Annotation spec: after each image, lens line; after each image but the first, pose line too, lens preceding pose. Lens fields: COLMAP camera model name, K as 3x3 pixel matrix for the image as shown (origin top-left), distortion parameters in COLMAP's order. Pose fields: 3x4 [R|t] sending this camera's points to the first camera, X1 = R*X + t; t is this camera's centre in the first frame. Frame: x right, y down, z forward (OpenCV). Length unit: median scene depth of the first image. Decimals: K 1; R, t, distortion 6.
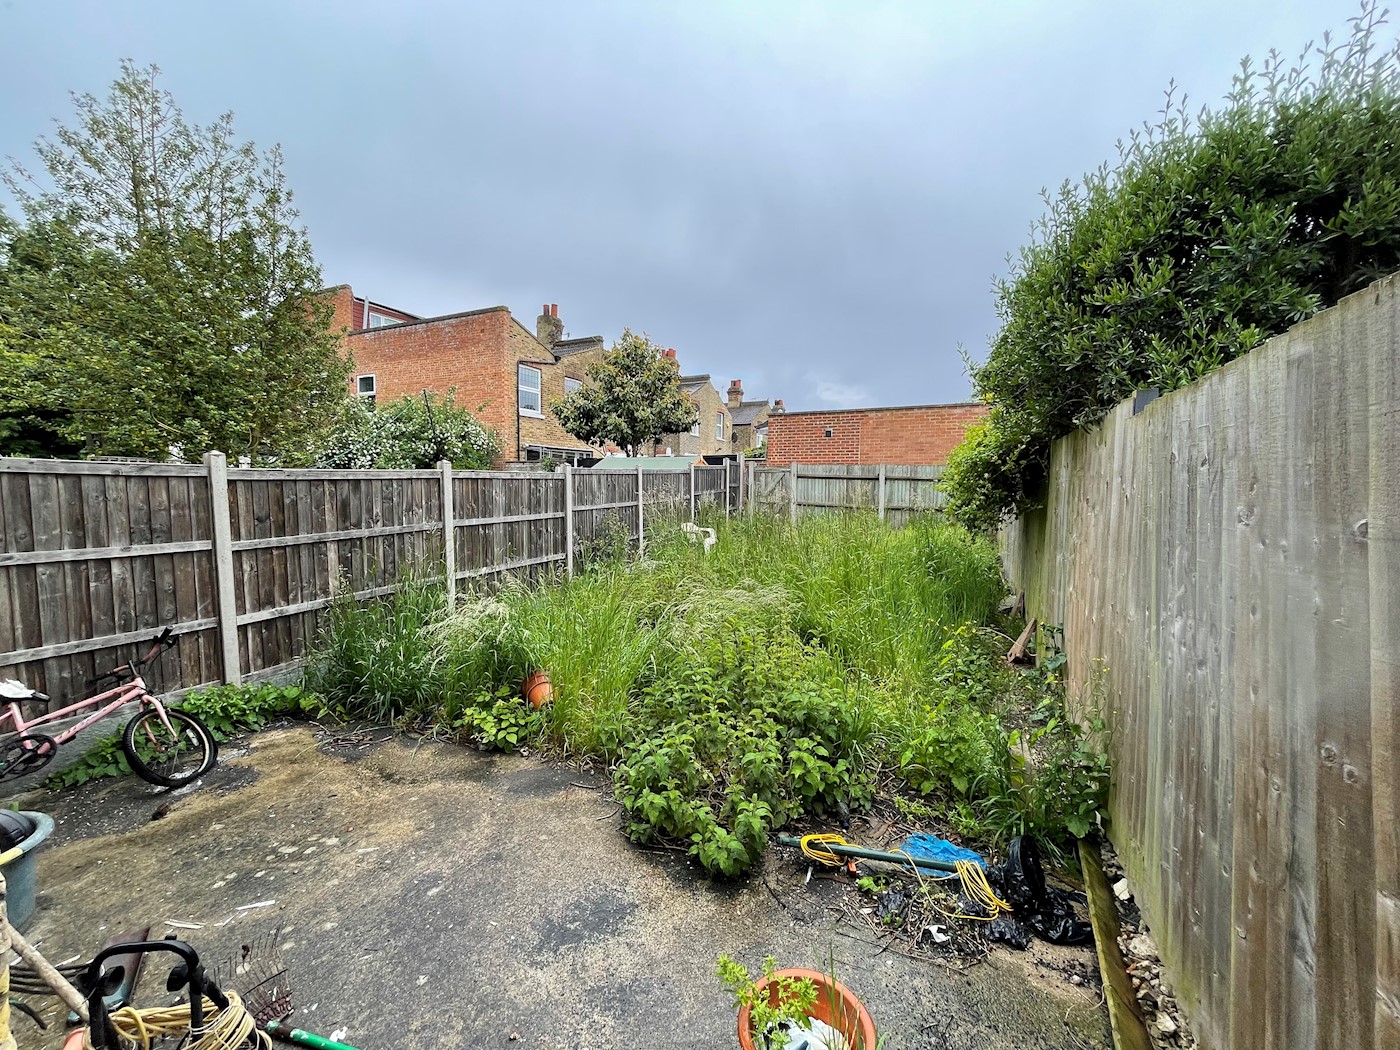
lens RADIAL K [[562.5, 0, 698.0], [0, 562.5, 528.4], [0, 0, 1]] dist [-0.000731, -0.000130]
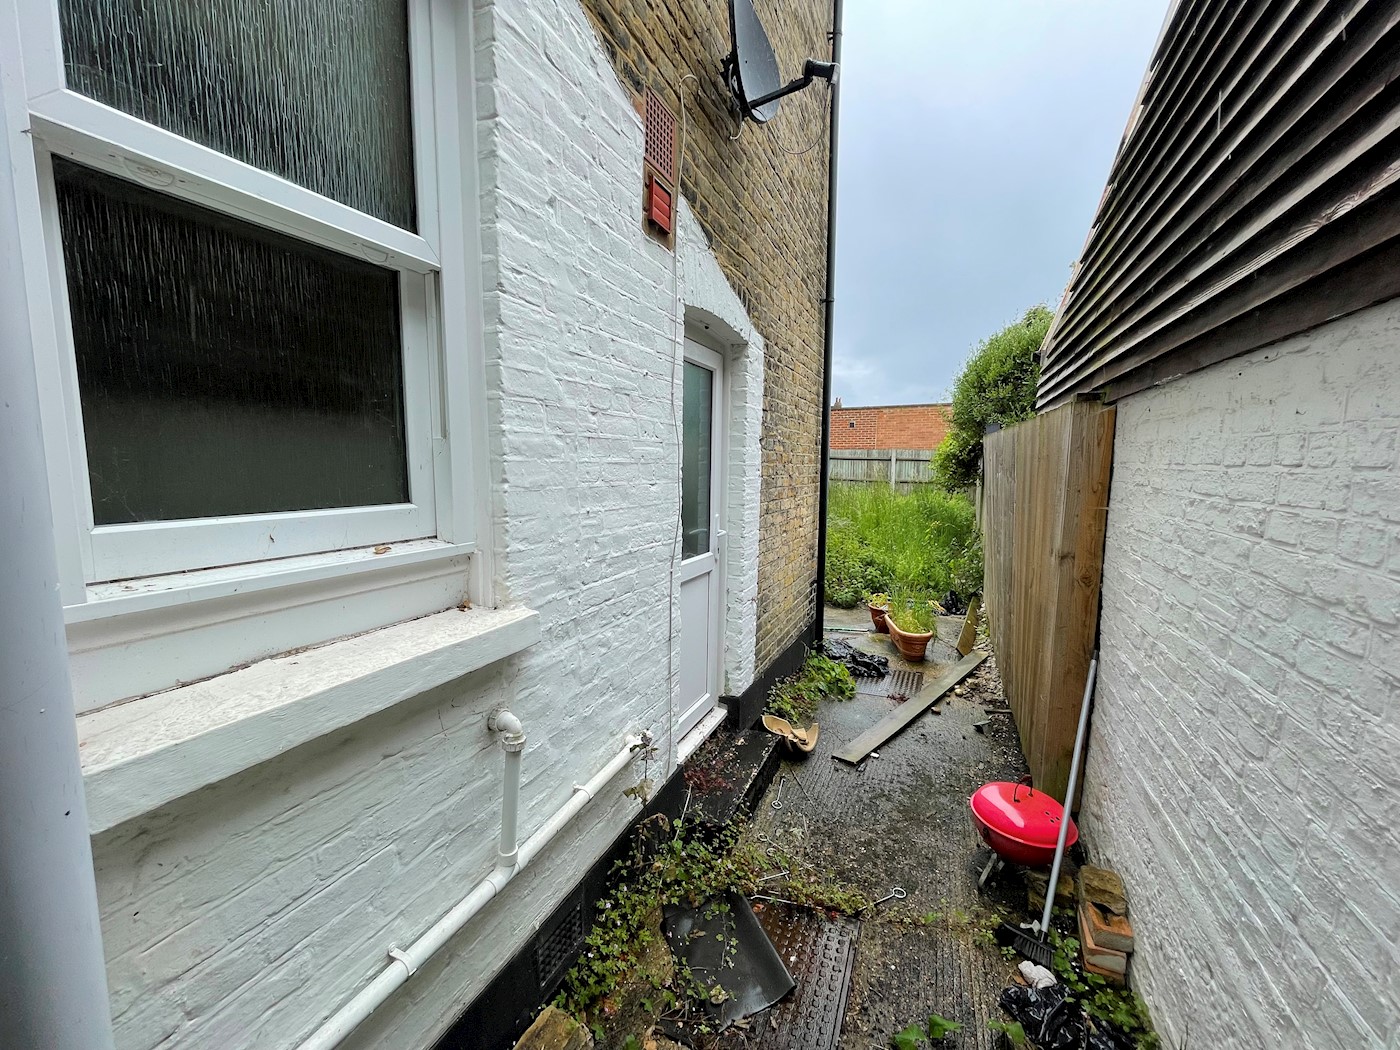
lens RADIAL K [[562.5, 0, 697.2], [0, 562.5, 525.3], [0, 0, 1]] dist [-0.000731, -0.000130]
pose [[0.999958, -0.004359, -0.008058, -0.211735], [0.004626, 0.999432, 0.033382, 0.034581], [0.007908, -0.033418, 0.999410, -0.568492]]
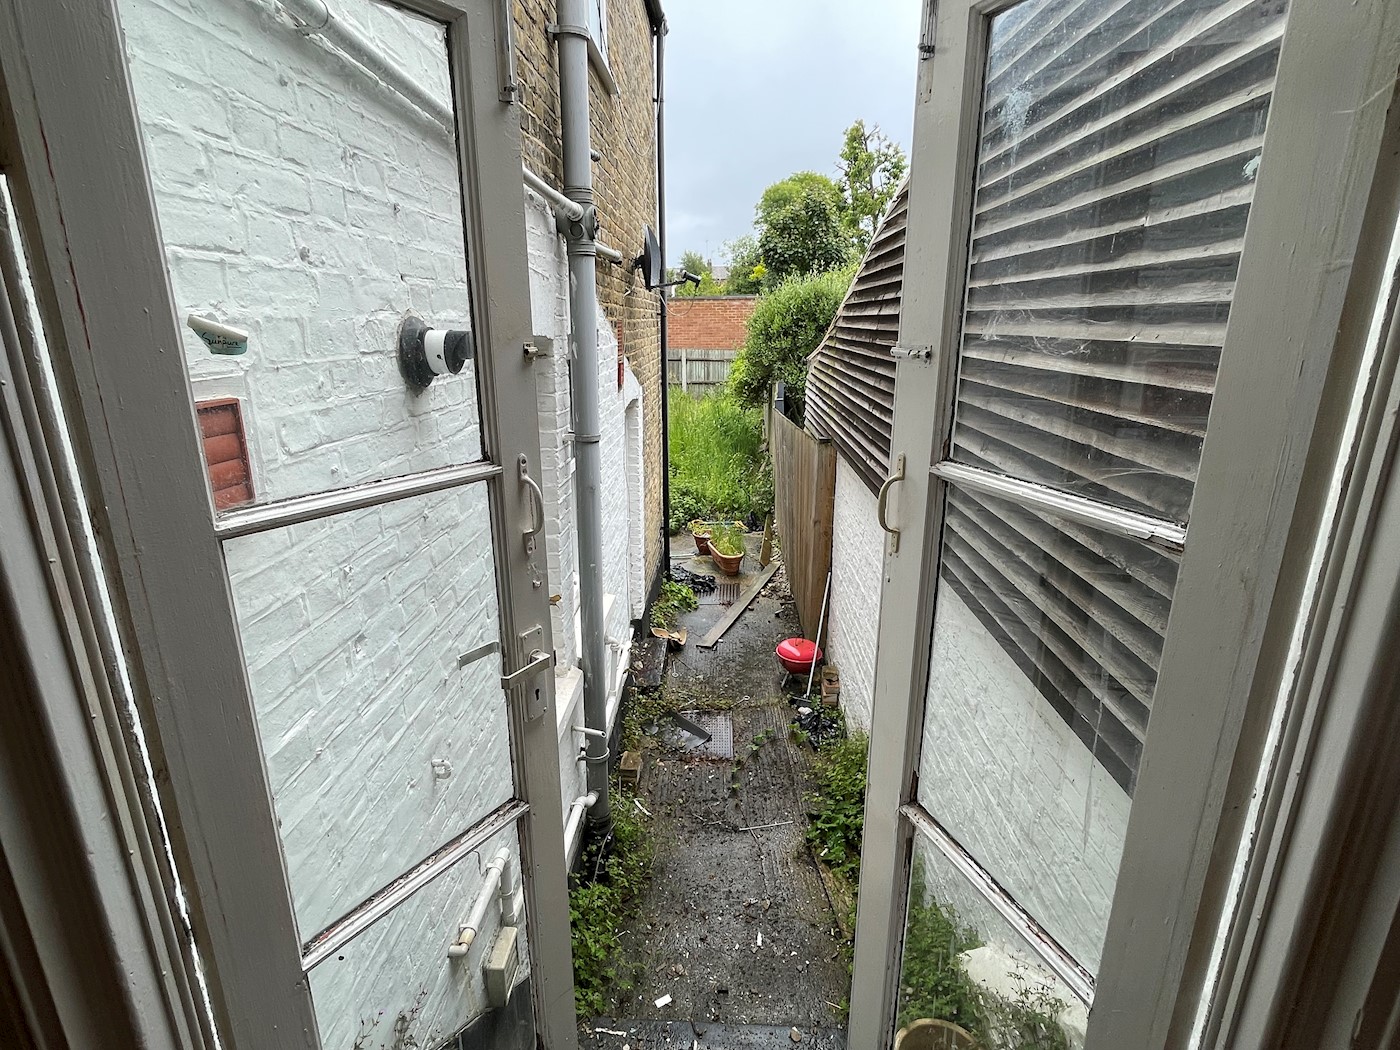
lens RADIAL K [[718.2, 0, 703.9], [0, 718.2, 524.5], [0, 0, 1]] dist [-0.001160, 0.000002]
pose [[0.928861, -0.111402, 0.353280, -0.395268], [0.037058, 0.976868, 0.210607, -0.101396], [-0.368570, -0.182532, 0.911503, -0.915515]]
